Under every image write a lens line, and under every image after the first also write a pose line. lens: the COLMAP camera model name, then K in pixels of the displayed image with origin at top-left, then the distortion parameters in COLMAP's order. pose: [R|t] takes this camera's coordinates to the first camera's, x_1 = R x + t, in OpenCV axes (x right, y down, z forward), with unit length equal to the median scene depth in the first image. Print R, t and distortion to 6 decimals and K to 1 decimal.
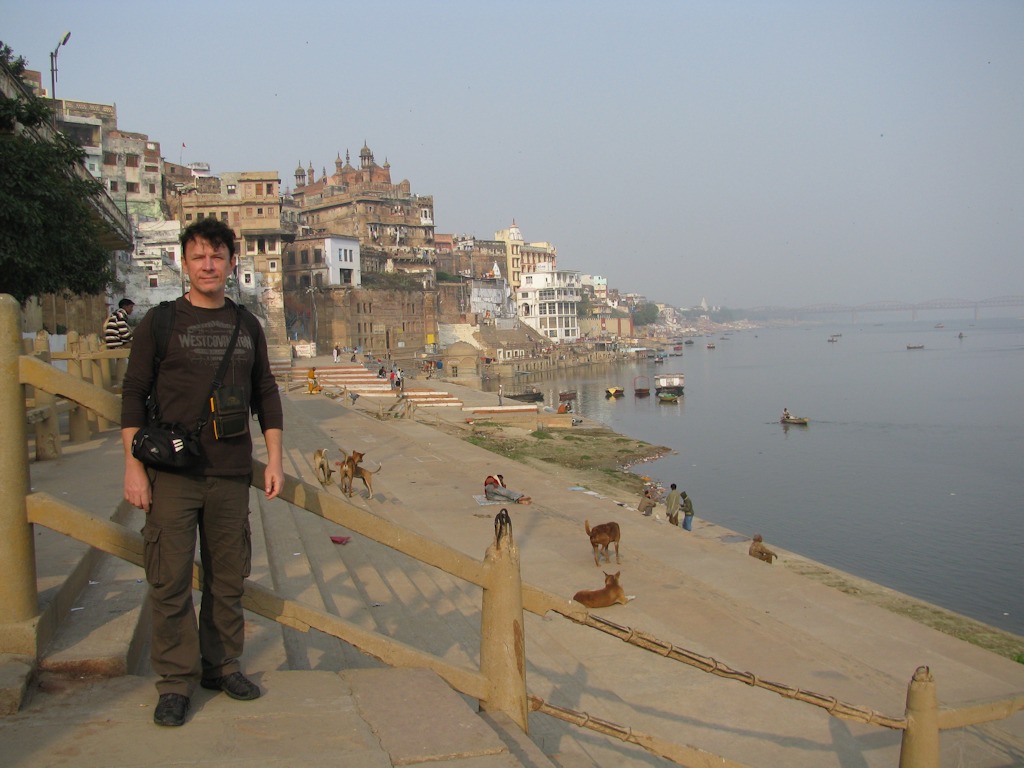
lens RADIAL K [[1057.5, 0, 512.0], [0, 1057.5, 384.0], [0, 0, 1]] dist [-0.182053, 0.017346]
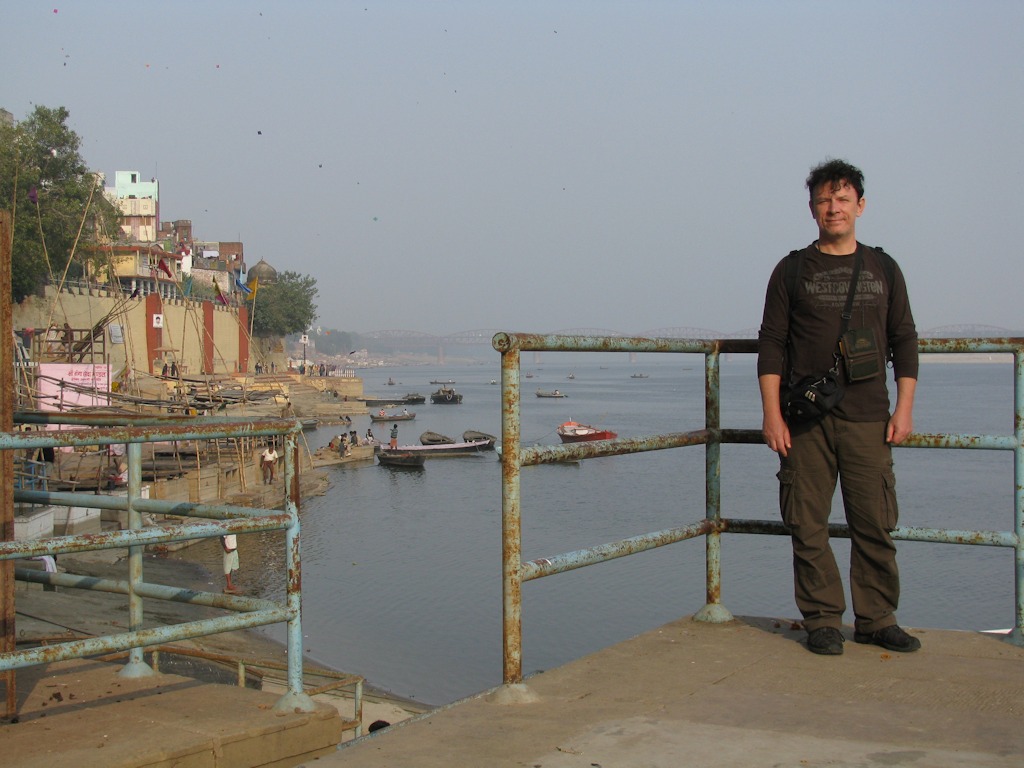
lens RADIAL K [[1637.3, 0, 512.0], [0, 1637.3, 384.0], [0, 0, 1]] dist [-0.141996, -0.008261]
pose [[0.948222, 0.023205, 0.316759, 0.125203], [-0.010299, 0.999049, -0.042359, -0.070827], [-0.317441, 0.036903, 0.947560, 1.670718]]
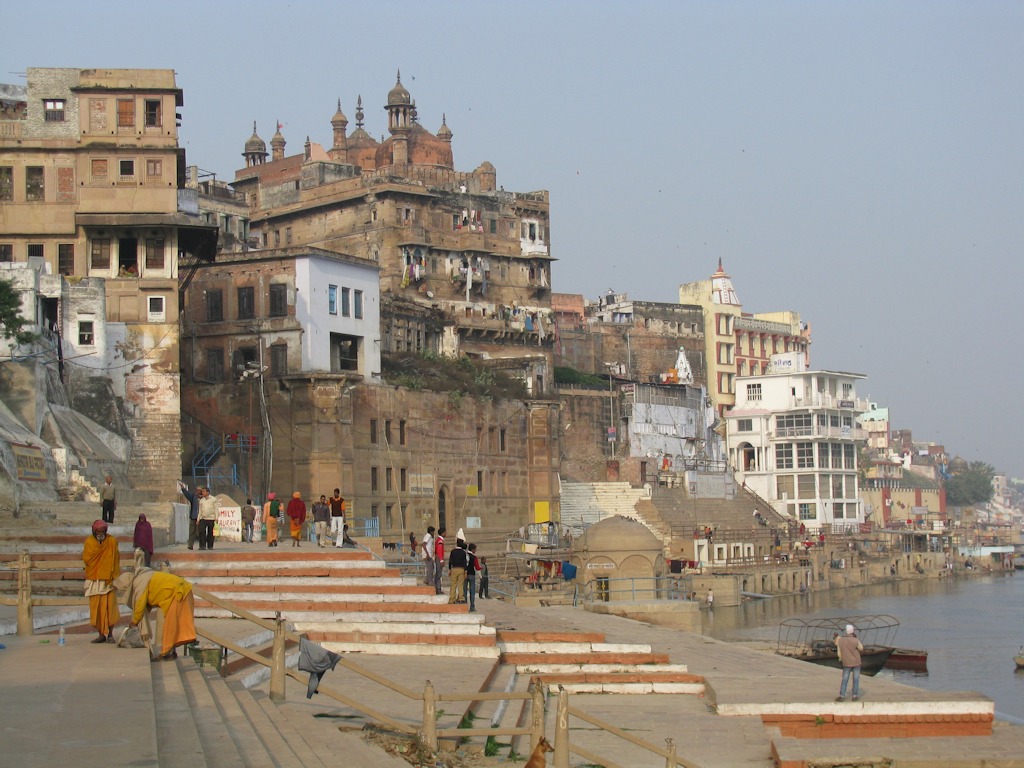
lens RADIAL K [[2052.7, 0, 512.0], [0, 2052.7, 384.0], [0, 0, 1]] dist [-0.015570, 0.046734]
pose [[0.996623, 0.011287, -0.081332, -0.020469], [-0.020545, 0.993279, -0.113907, 0.000512], [0.079500, 0.115193, 0.990157, 0.158684]]
